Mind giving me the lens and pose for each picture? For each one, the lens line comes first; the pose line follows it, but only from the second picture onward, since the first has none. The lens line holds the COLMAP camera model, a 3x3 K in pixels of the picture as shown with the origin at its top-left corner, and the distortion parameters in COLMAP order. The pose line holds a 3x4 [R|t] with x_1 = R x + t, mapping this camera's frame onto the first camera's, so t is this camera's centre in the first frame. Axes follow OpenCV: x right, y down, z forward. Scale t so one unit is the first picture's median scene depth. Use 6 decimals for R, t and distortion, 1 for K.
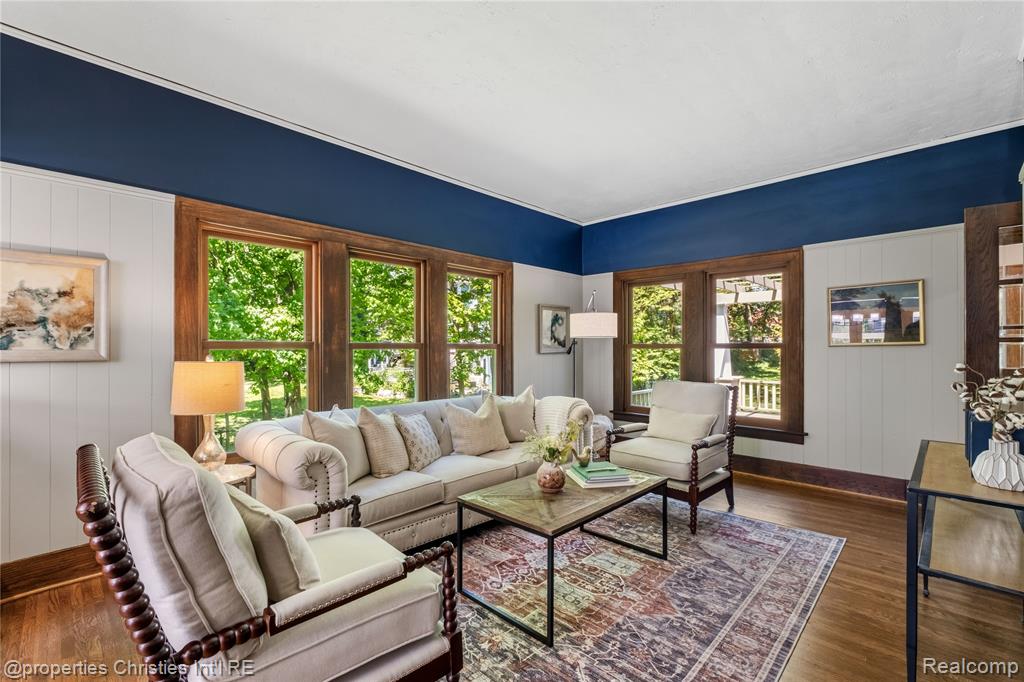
lens RADIAL K [[436.4, 0, 514.1], [0, 436.4, 346.7], [0, 0, 1]] dist [-0.008000, 0.000584]
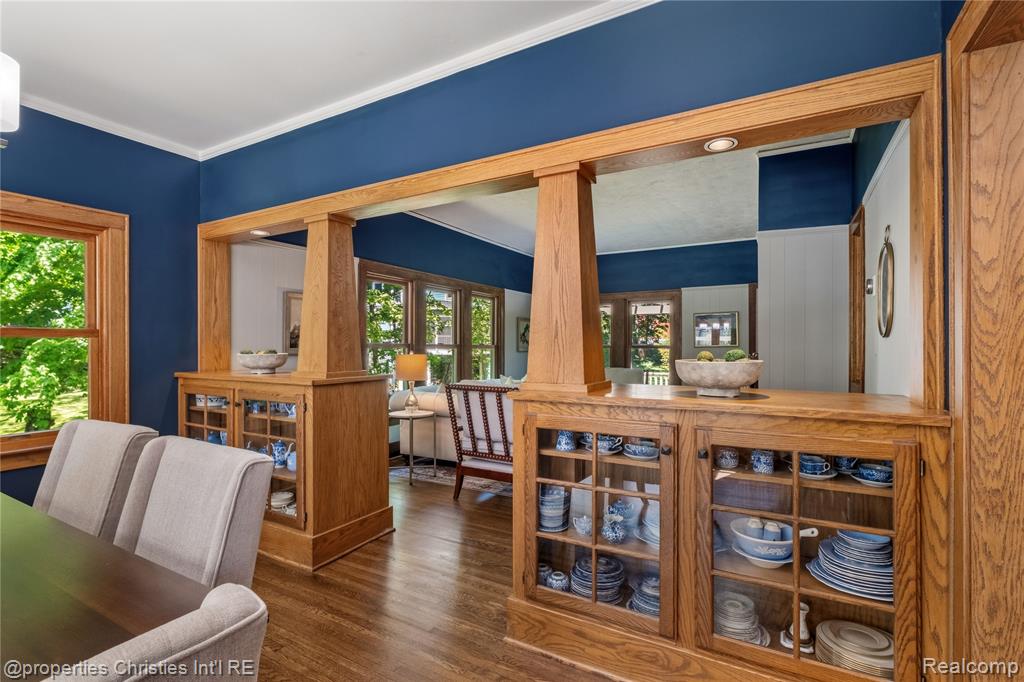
lens RADIAL K [[487.6, 0, 512.3], [0, 487.6, 345.4], [0, 0, 1]] dist [0.000505, 0.000114]
pose [[0.967431, 0.001722, 0.253130, -0.356792], [-0.000713, 0.999991, -0.004077, 0.002061], [-0.253134, 0.003764, 0.967424, -0.528466]]
